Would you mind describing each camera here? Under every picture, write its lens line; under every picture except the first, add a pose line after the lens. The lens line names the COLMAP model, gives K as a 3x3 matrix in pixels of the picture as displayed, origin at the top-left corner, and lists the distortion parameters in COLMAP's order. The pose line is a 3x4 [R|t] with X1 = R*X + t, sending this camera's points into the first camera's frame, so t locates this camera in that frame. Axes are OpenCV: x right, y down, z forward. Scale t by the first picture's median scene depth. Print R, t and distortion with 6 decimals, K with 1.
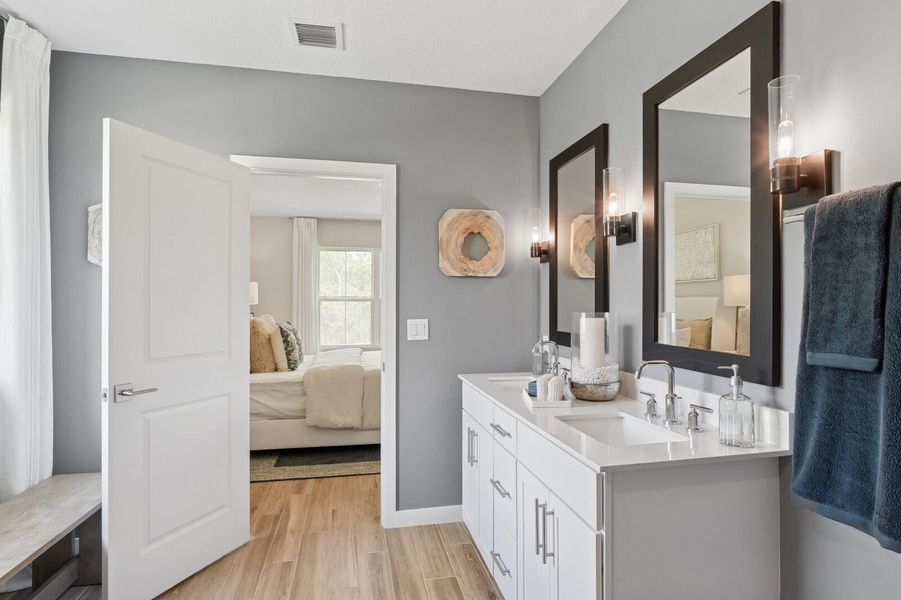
lens RADIAL K [[482.9, 0, 450.5], [0, 482.9, 300.0], [0, 0, 1]] dist [-0.002843, -0.000430]
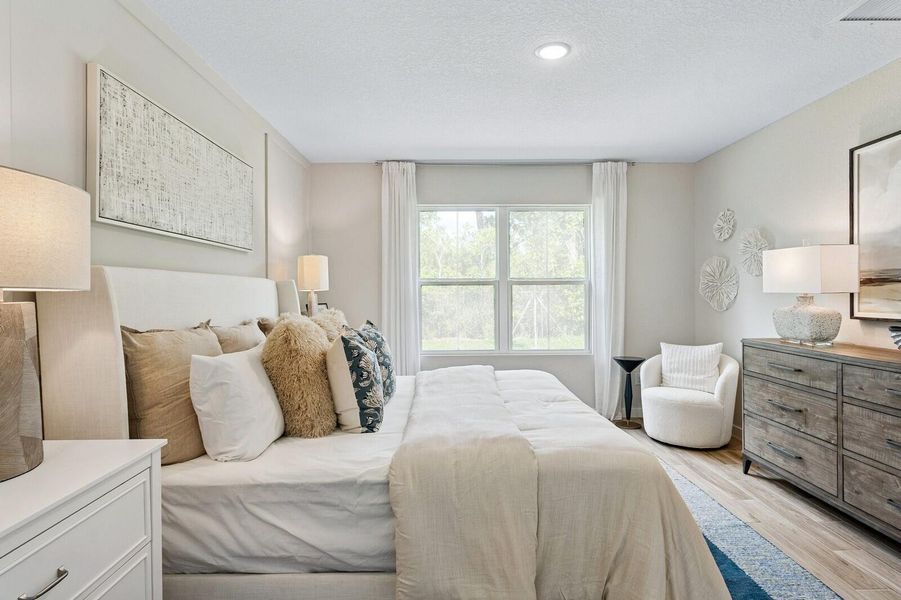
lens RADIAL K [[480.7, 0, 450.1], [0, 480.7, 293.5], [0, 0, 1]] dist [-0.004722, -0.000949]
pose [[0.980669, -0.003968, -0.195634, -0.157798], [0.007148, 0.999854, 0.015551, 0.005443], [0.195544, -0.016649, 0.980554, 0.556155]]
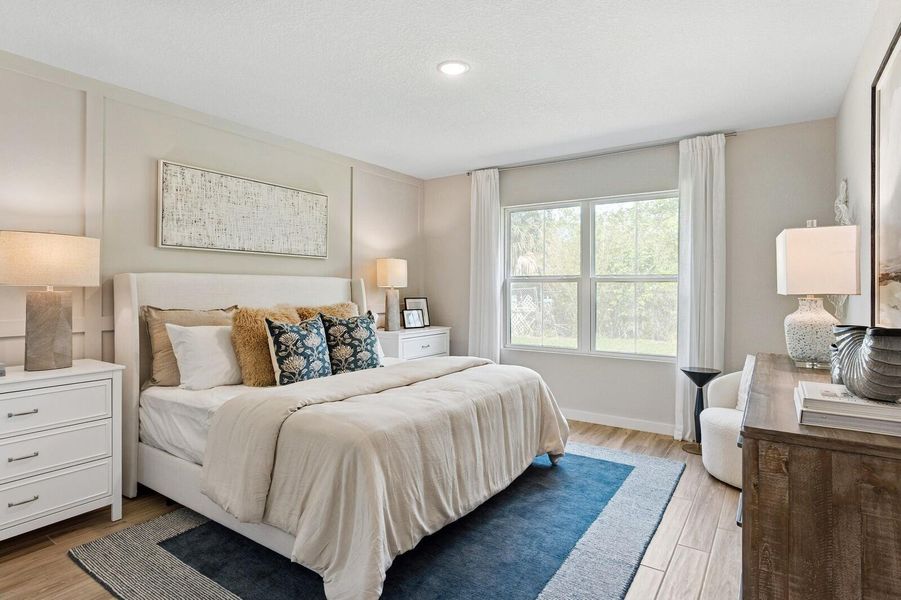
lens RADIAL K [[479.5, 0, 451.0], [0, 479.5, 286.2], [0, 0, 1]] dist [-0.007282, -0.001645]
pose [[0.690084, -0.000081, -0.723730, 0.299697], [0.005053, 0.999976, 0.004706, 0.006276], [0.723712, -0.006905, 0.690068, 0.714901]]
